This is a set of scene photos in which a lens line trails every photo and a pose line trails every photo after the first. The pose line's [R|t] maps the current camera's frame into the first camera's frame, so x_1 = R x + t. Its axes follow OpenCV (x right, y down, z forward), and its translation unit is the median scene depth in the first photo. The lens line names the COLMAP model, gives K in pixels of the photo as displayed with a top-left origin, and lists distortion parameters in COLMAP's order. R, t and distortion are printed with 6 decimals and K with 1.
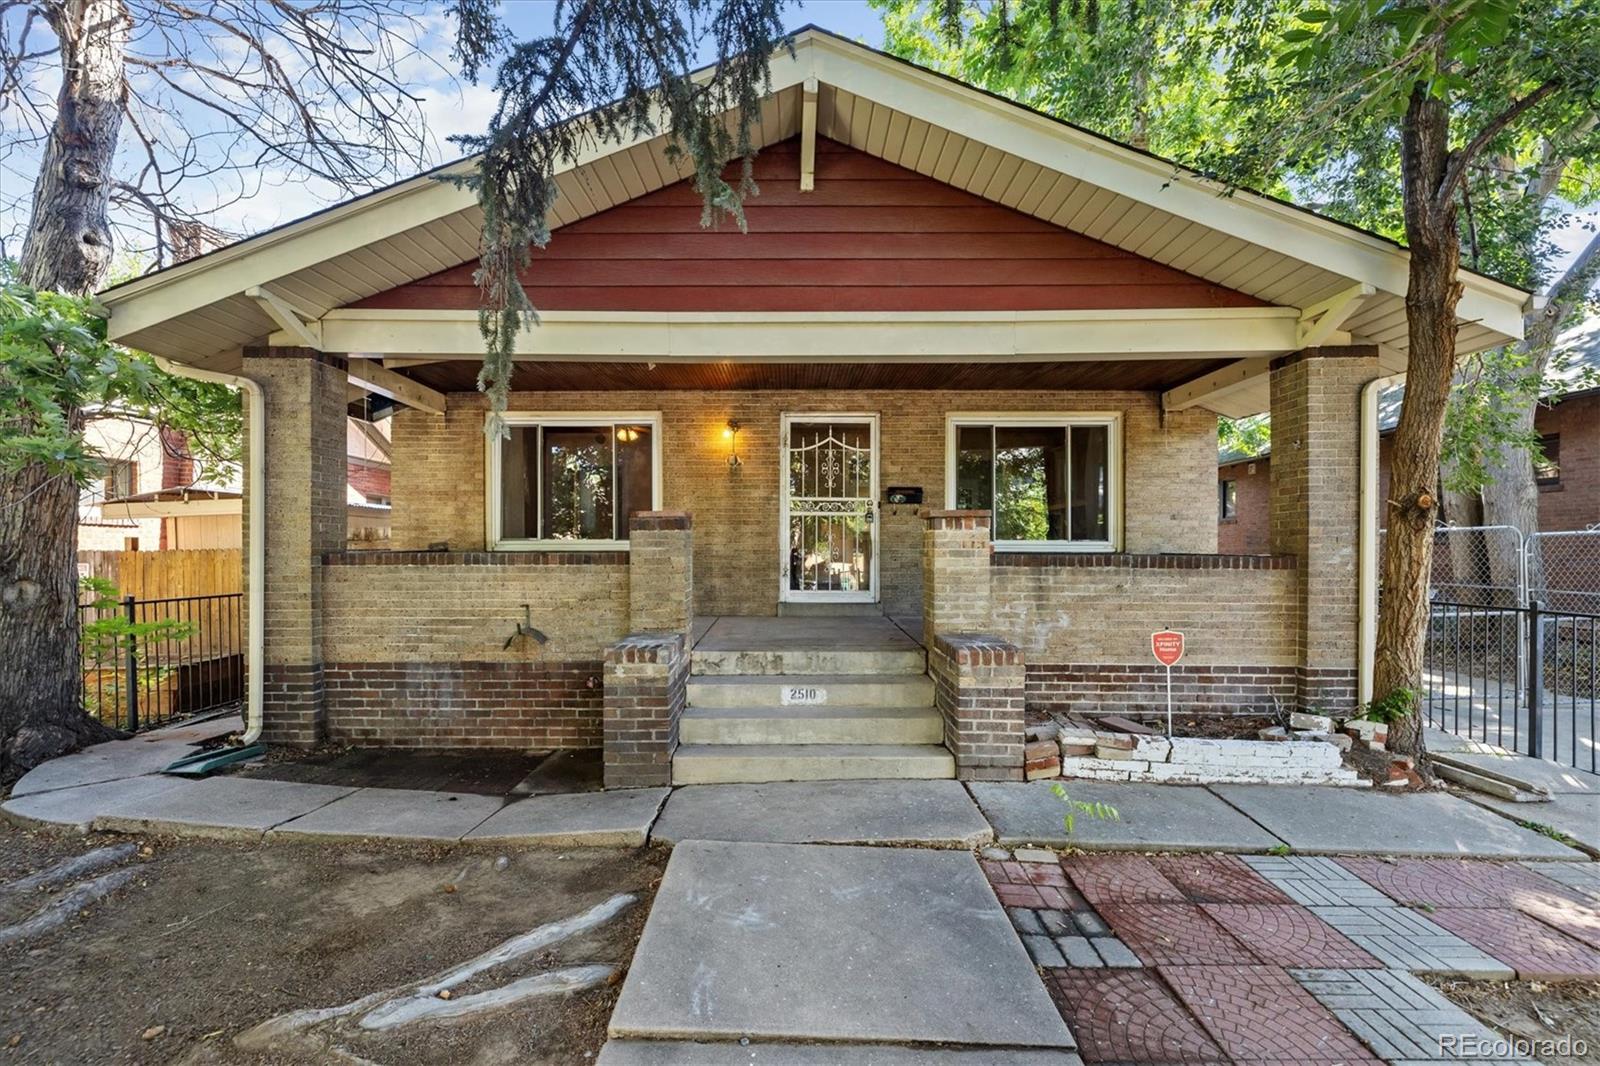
lens RADIAL K [[684.1, 0, 799.0], [0, 684.1, 538.3], [0, 0, 1]] dist [0.002182, 0.001798]
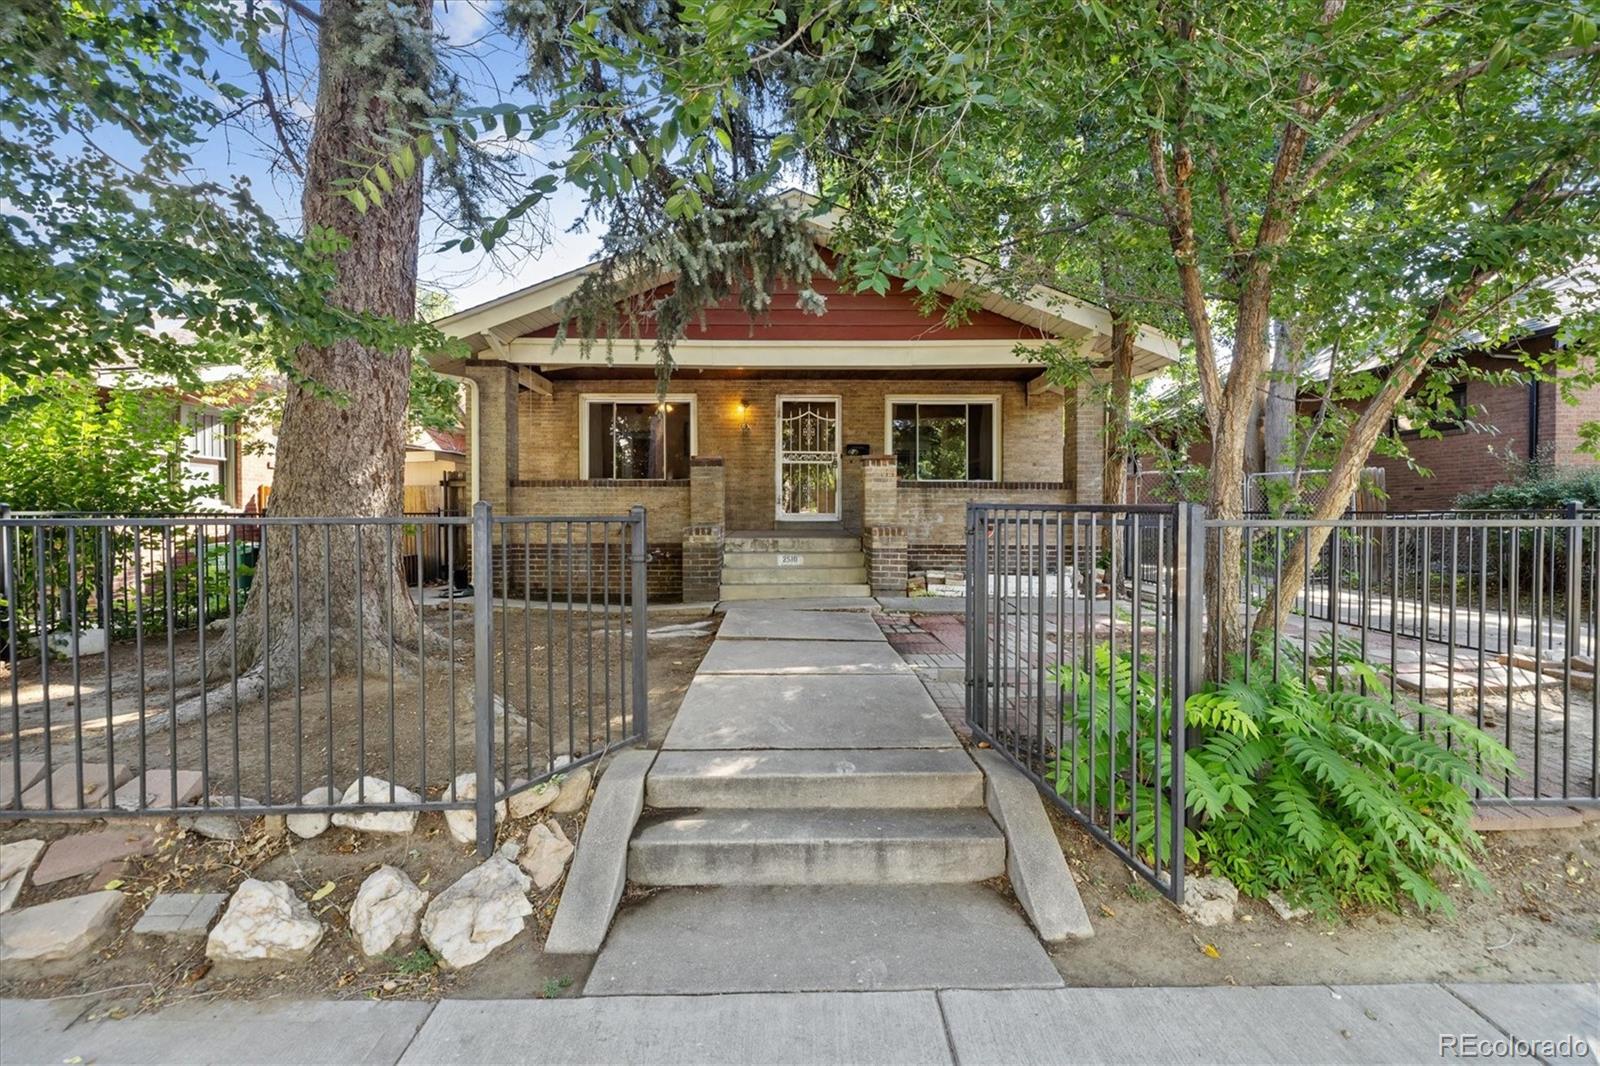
lens RADIAL K [[684.1, 0, 799.2], [0, 684.1, 527.9], [0, 0, 1]] dist [0.002182, 0.001798]
pose [[0.999910, -0.000388, 0.013413, 0.005113], [-0.000053, 0.999461, 0.032836, 0.072537], [-0.013419, -0.032833, 0.999371, -0.622929]]
